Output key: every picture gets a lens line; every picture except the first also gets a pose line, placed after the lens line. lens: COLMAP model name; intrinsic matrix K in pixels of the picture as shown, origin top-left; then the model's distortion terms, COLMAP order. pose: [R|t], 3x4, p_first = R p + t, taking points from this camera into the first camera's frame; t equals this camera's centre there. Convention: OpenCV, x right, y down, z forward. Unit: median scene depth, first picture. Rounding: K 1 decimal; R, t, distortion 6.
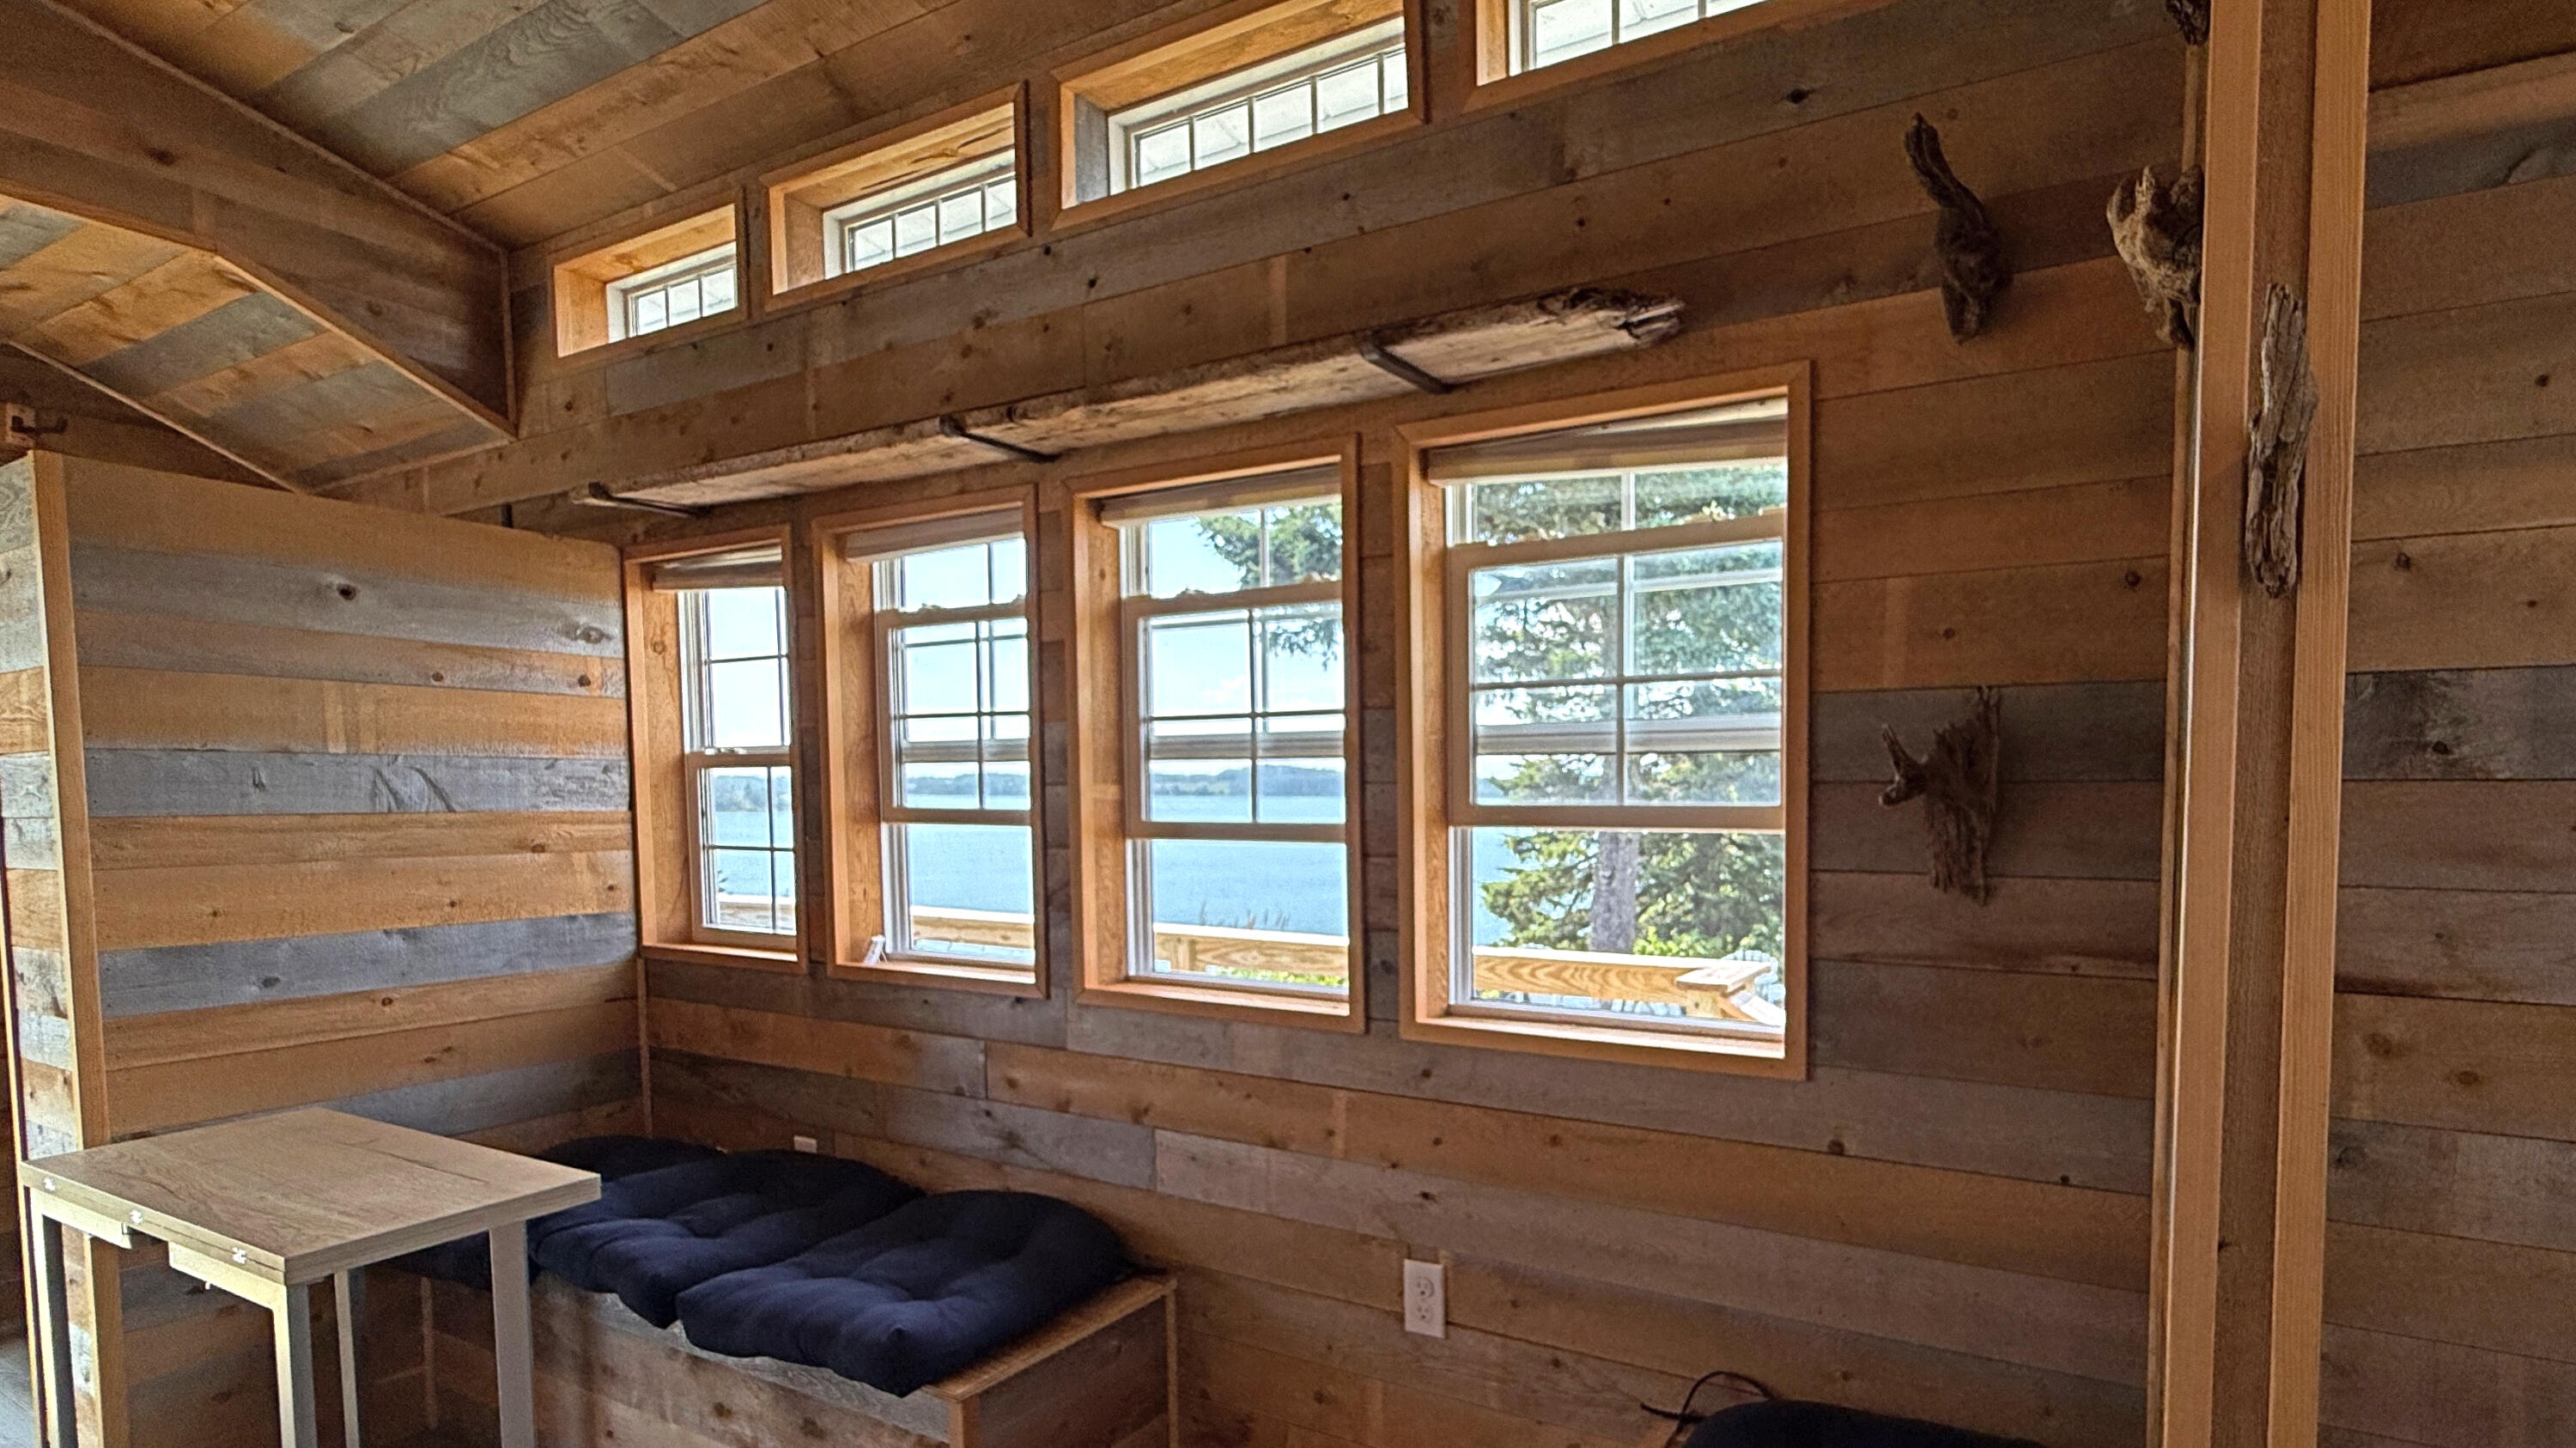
lens RADIAL K [[1034.1, 0, 1263.5], [0, 1034.1, 851.6], [0, 0, 1]] dist [-0.007645, -0.000100]
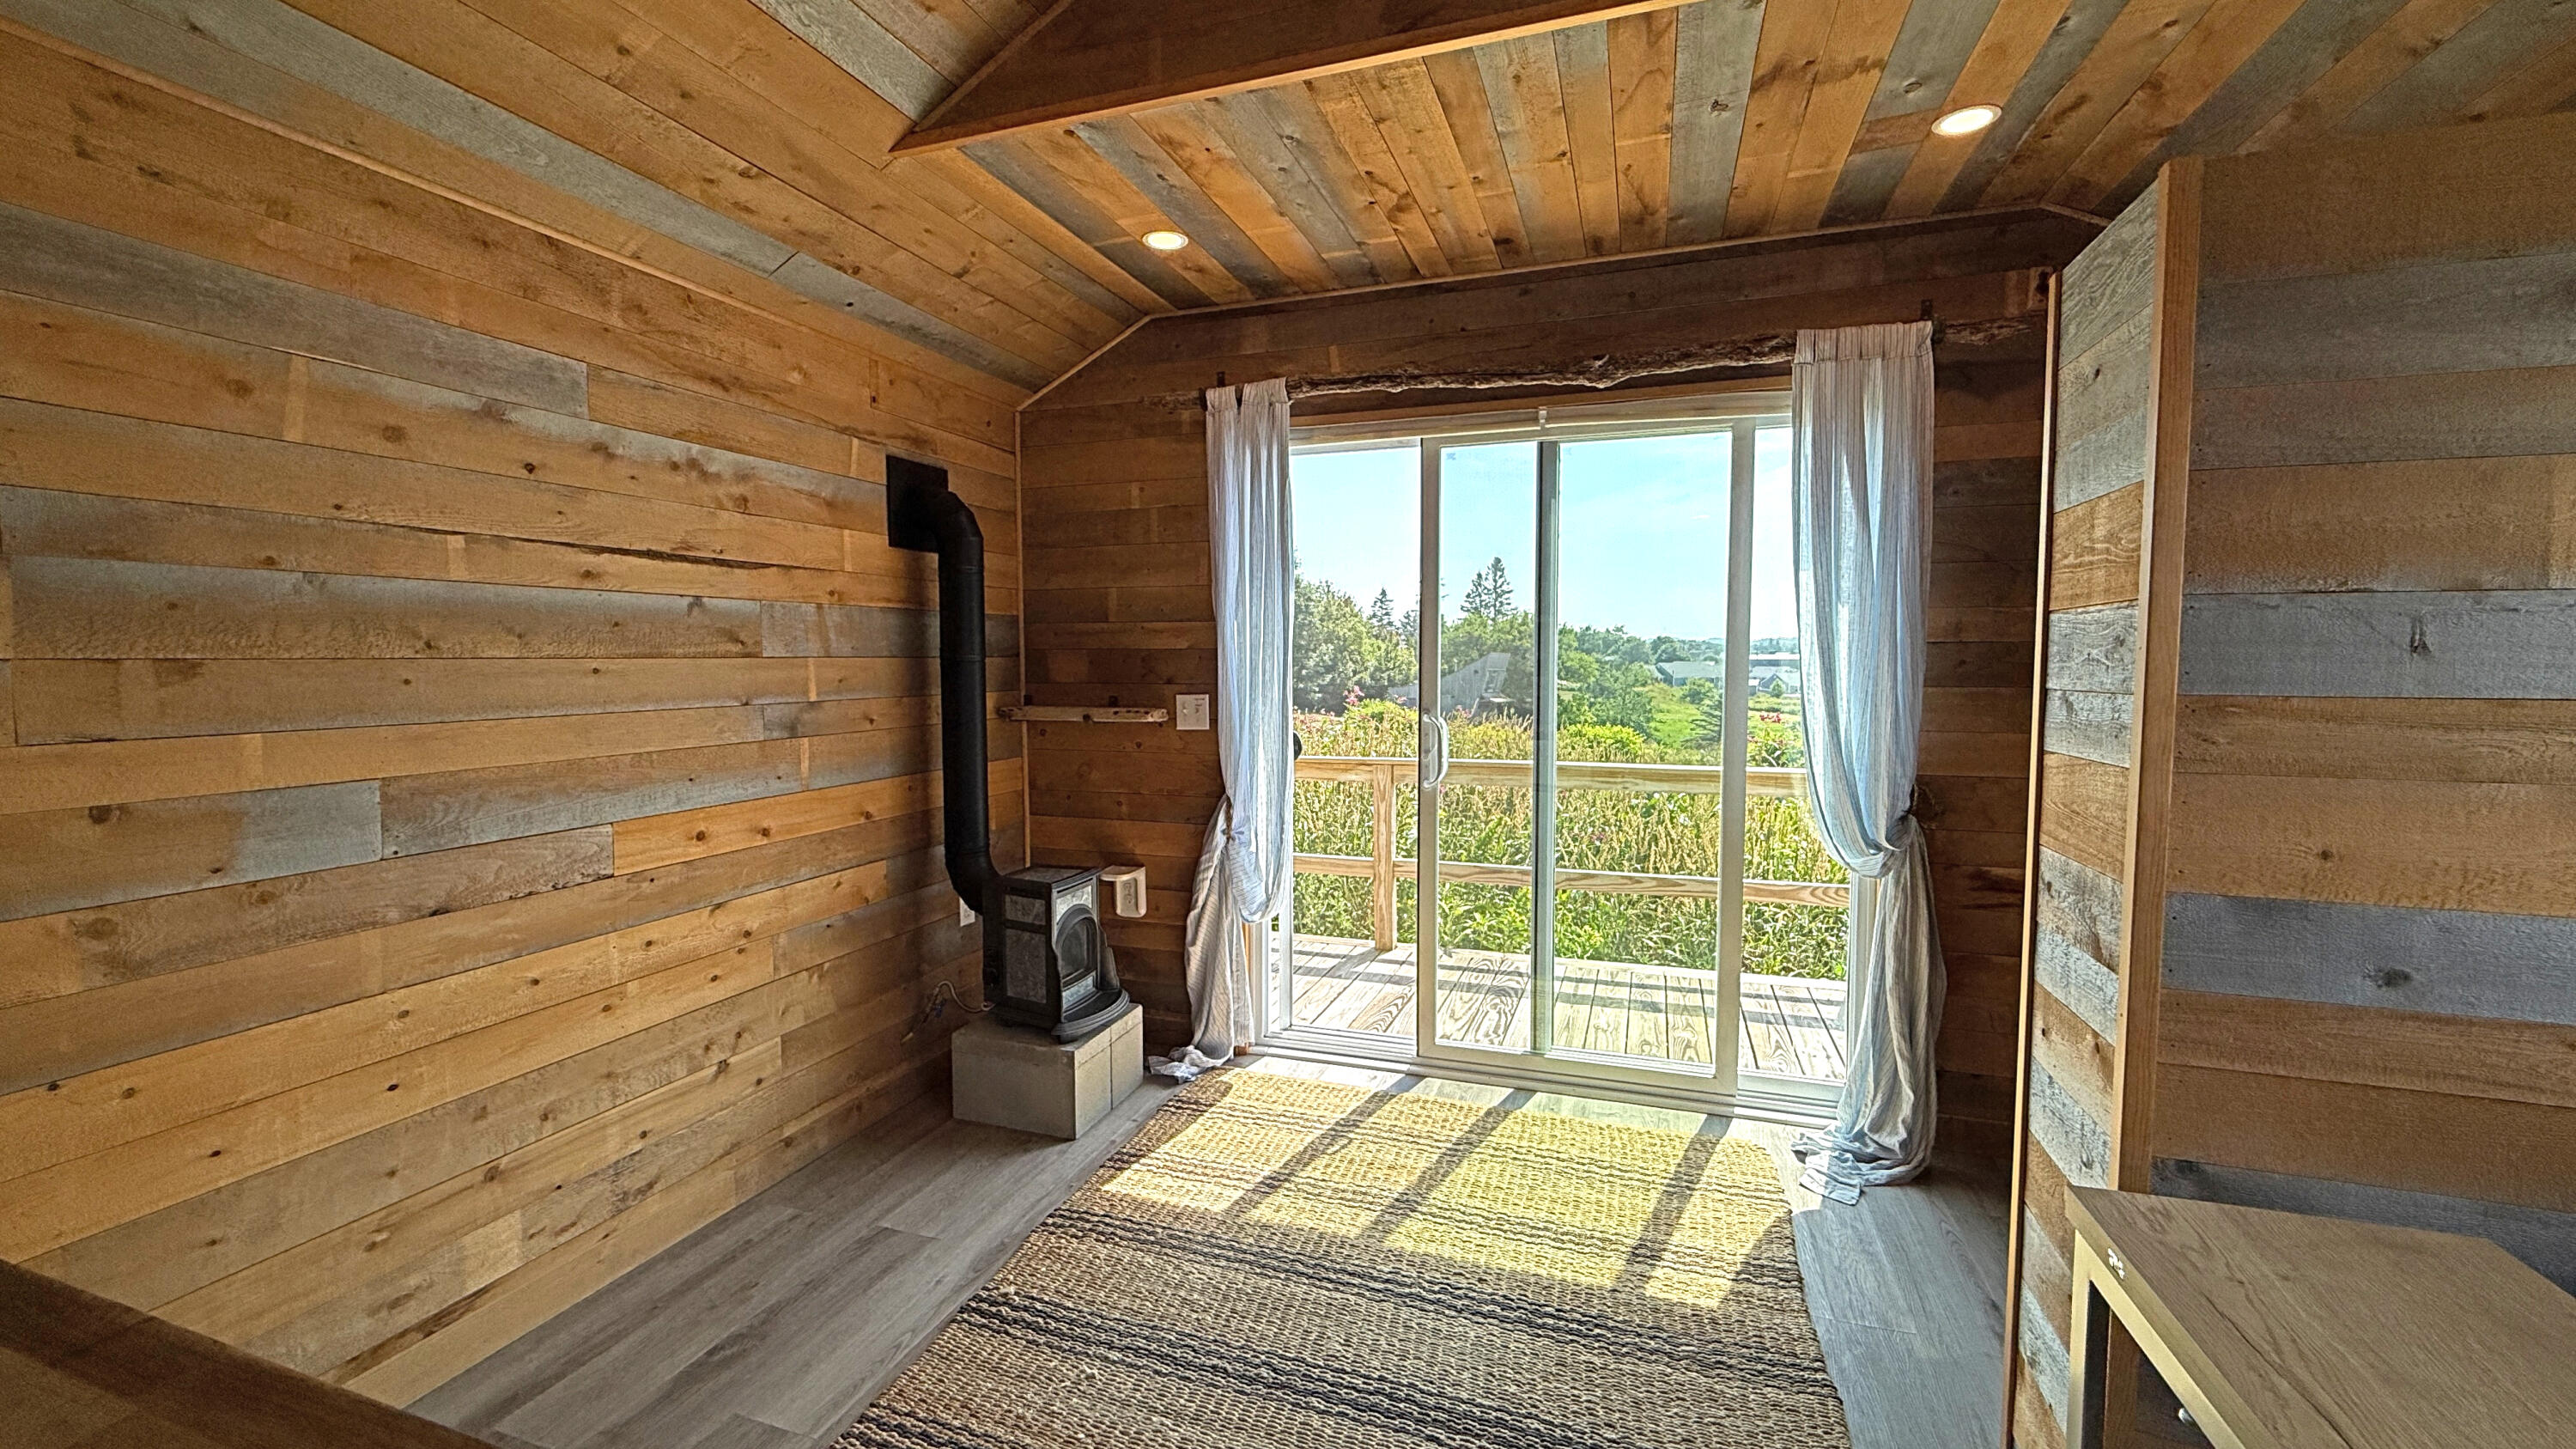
lens RADIAL K [[1034.1, 0, 1290.8], [0, 1034.1, 722.1], [0, 0, 1]] dist [-0.007645, -0.000100]
pose [[0.122021, 0.065858, -0.990340, -0.492316], [-0.055708, 0.996678, 0.059416, -0.022030], [0.990963, 0.047920, 0.125284, 0.298383]]
